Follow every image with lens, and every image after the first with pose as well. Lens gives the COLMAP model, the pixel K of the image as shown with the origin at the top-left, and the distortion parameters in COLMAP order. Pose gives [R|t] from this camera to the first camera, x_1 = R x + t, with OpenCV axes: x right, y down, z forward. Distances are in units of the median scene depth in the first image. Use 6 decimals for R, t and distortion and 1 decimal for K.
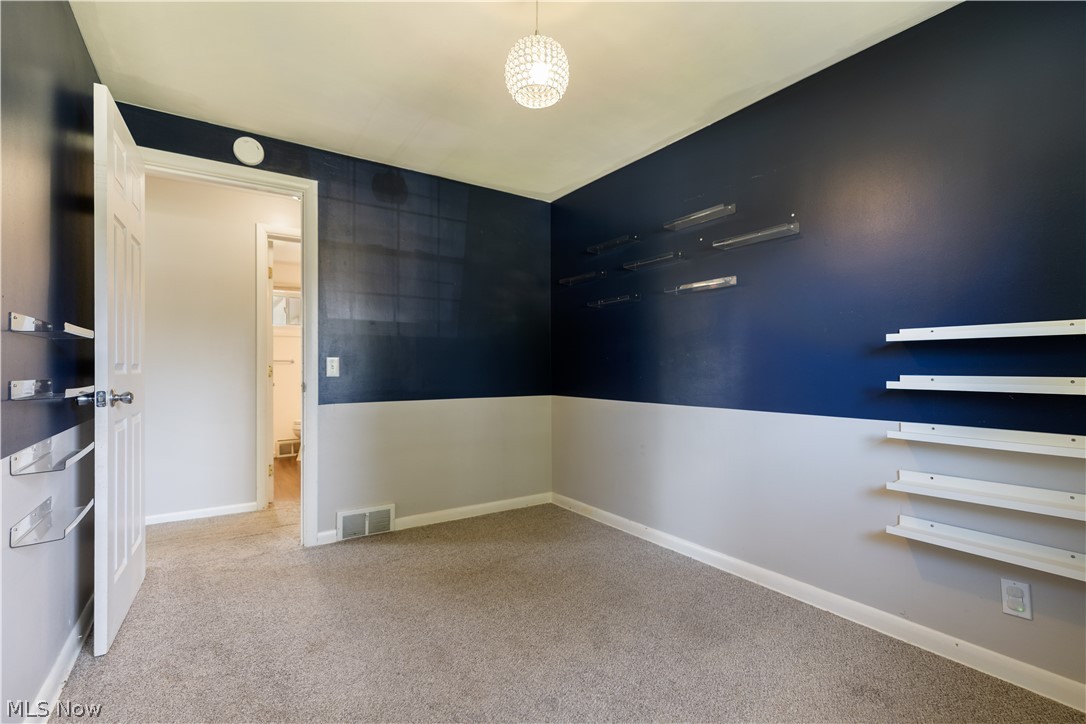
lens RADIAL K [[487.3, 0, 543.6], [0, 487.3, 366.6], [0, 0, 1]] dist [-0.002983, 0.001112]
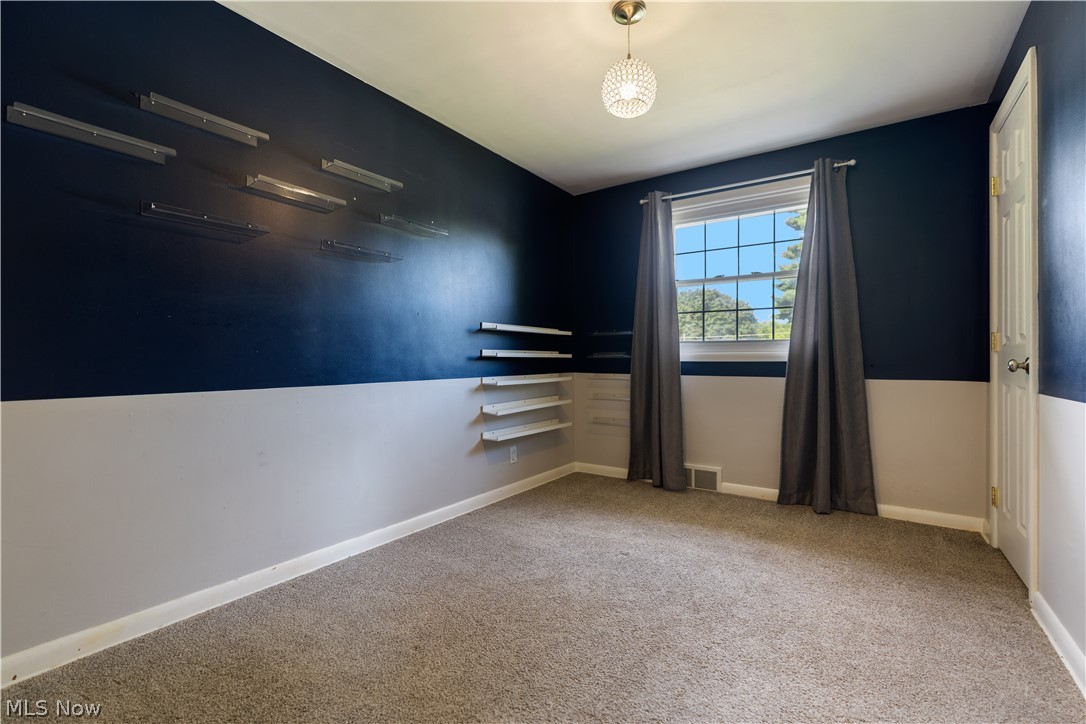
lens RADIAL K [[486.5, 0, 538.6], [0, 486.5, 356.6], [0, 0, 1]] dist [-0.001562, 0.000302]
pose [[-0.360004, 0.004758, 0.932938, -0.969511], [-0.003247, 0.999975, -0.006353, 0.051565], [-0.932945, -0.005316, -0.359980, 1.507725]]
